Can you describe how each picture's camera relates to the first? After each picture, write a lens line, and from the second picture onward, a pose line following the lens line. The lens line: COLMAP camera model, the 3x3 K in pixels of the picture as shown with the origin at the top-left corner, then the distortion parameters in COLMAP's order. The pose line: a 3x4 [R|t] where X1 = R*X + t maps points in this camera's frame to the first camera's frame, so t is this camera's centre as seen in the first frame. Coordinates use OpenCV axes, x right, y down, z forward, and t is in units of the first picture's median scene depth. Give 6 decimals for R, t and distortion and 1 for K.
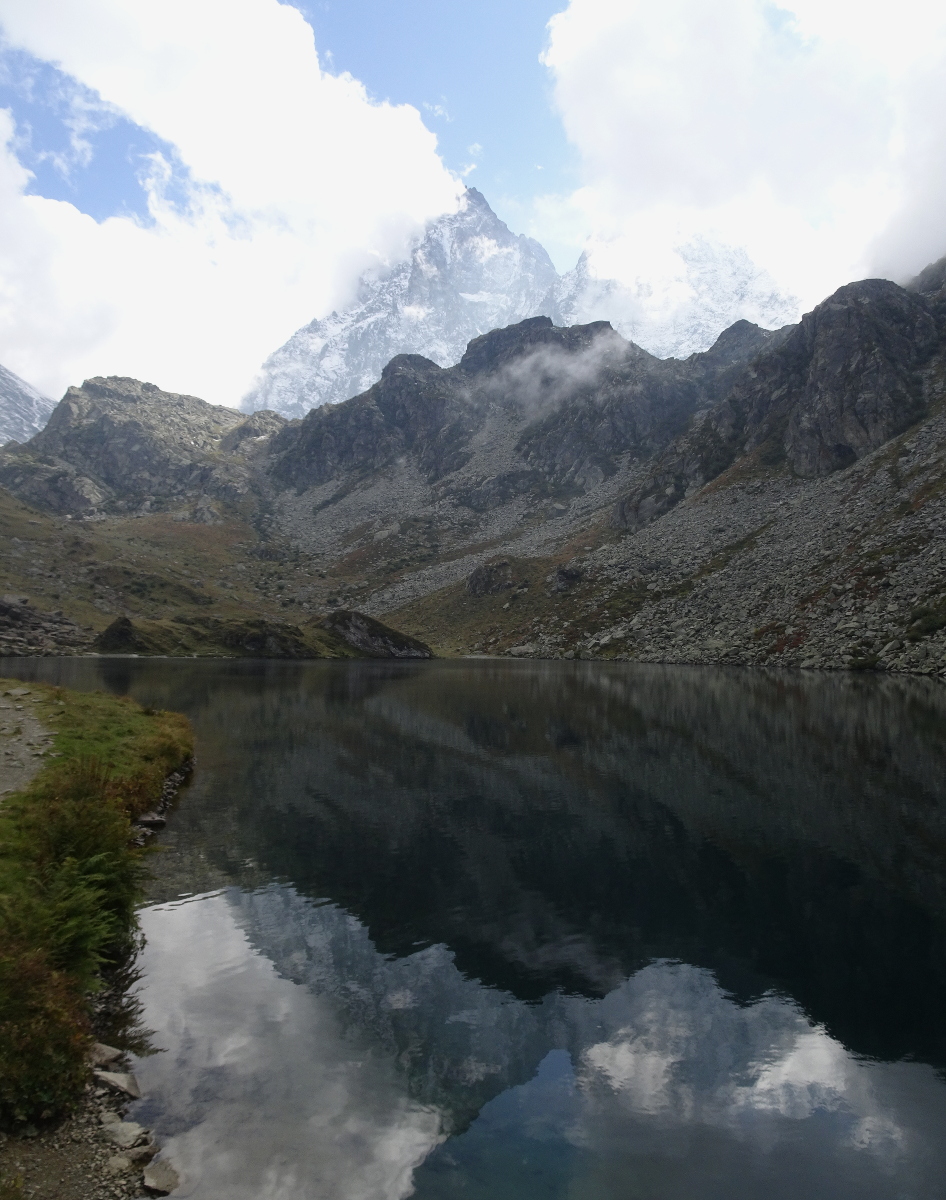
lens RADIAL K [[888.4, 0, 473.0], [0, 888.4, 600.0], [0, 0, 1]] dist [-0.004505, -0.001420]
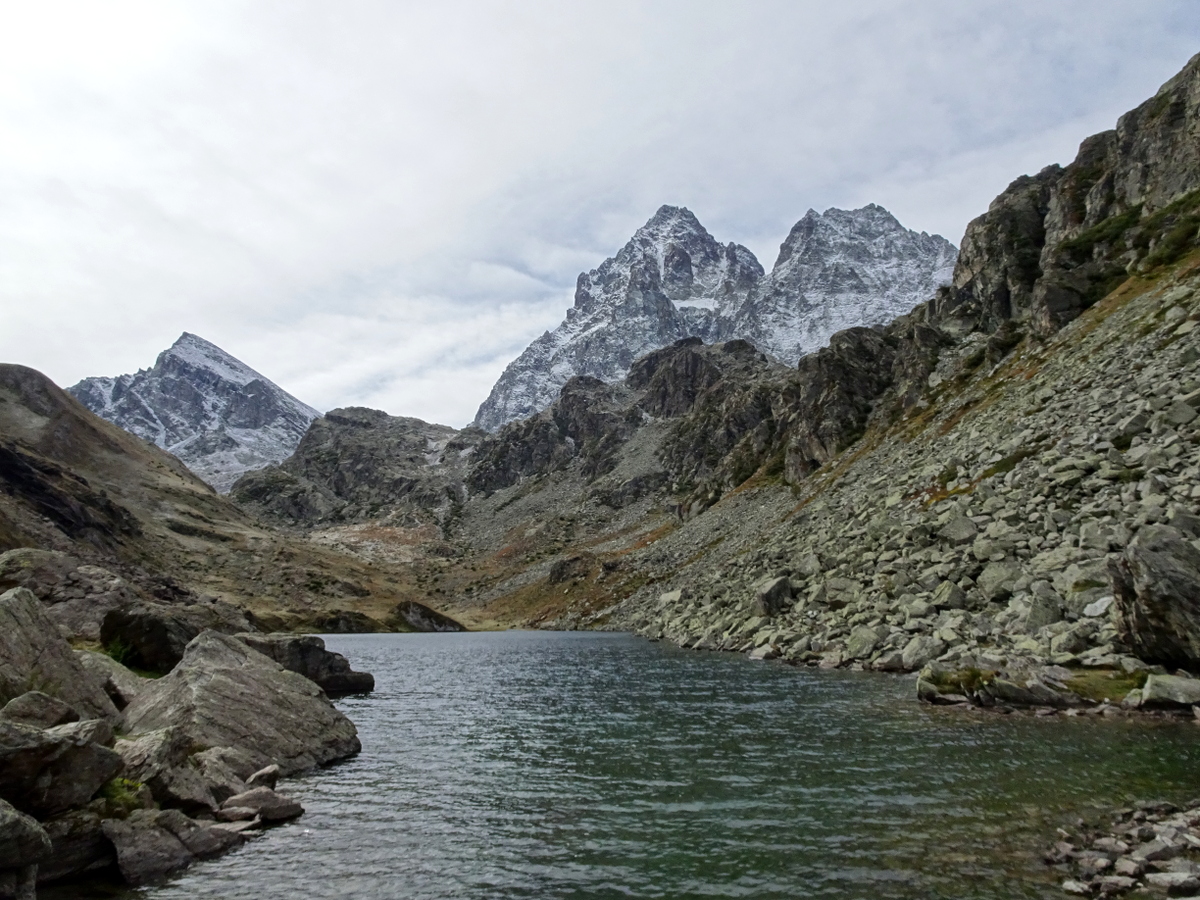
lens RADIAL K [[855.9, 0, 607.9], [0, 855.9, 453.3], [0, 0, 1]] dist [0.008411, 0.006139]
pose [[0.989225, -0.052533, -0.136652, 0.224855], [0.032571, 0.988981, -0.144415, -0.008055], [0.142733, 0.138408, 0.980036, -0.228678]]
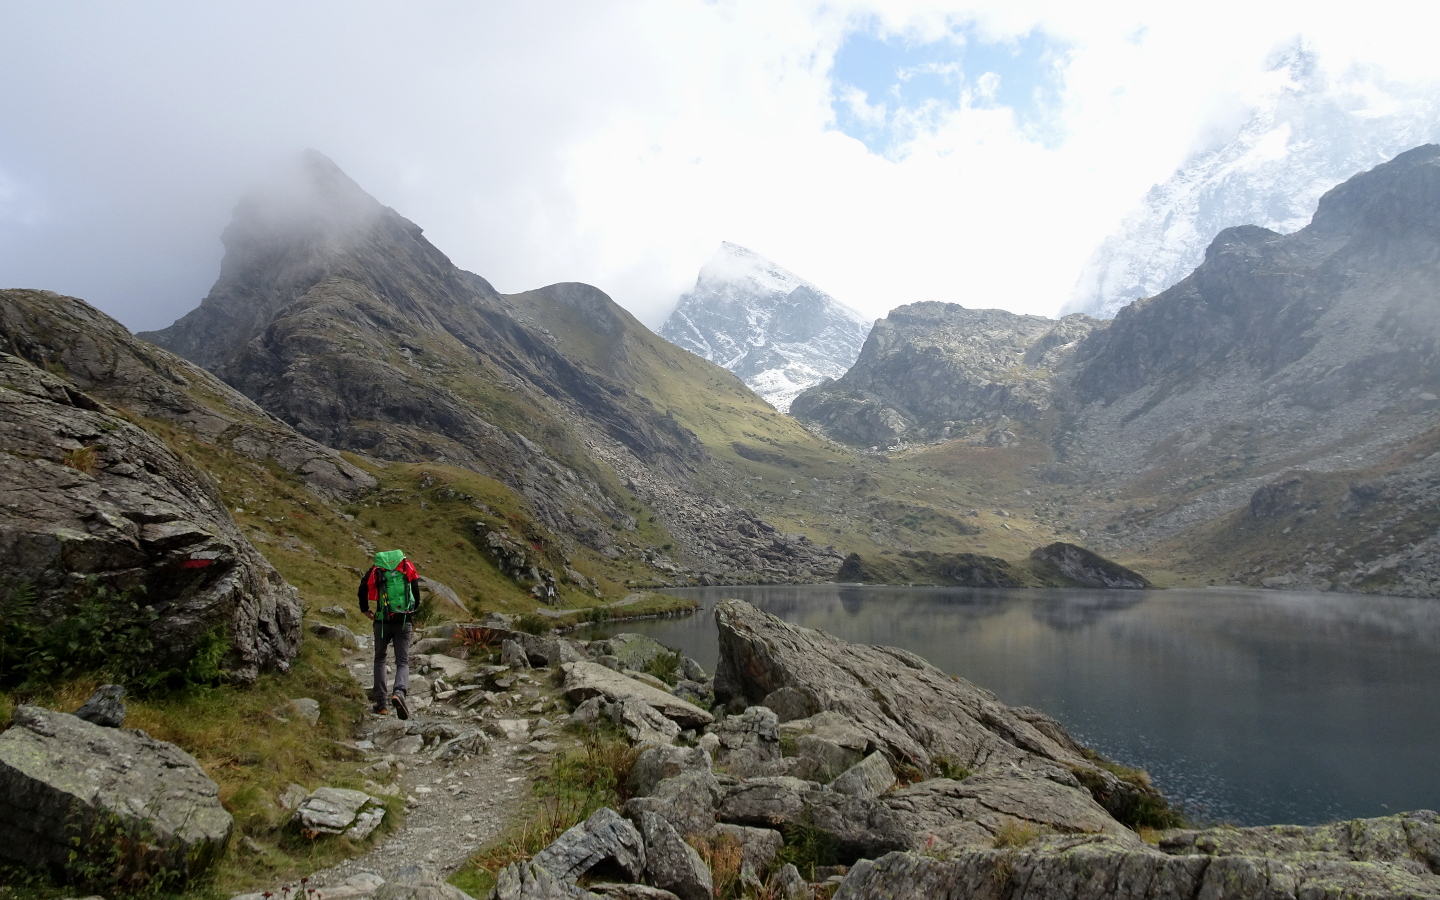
lens RADIAL K [[1024.0, 0, 720.0], [0, 1024.0, 450.0], [0, 0, 1]] dist [-0.009351, 0.000934]
pose [[0.817411, -0.066240, -0.572234, 0.128060], [0.028125, 0.996771, -0.075208, -0.010004], [0.575368, 0.045381, 0.816635, -0.131540]]
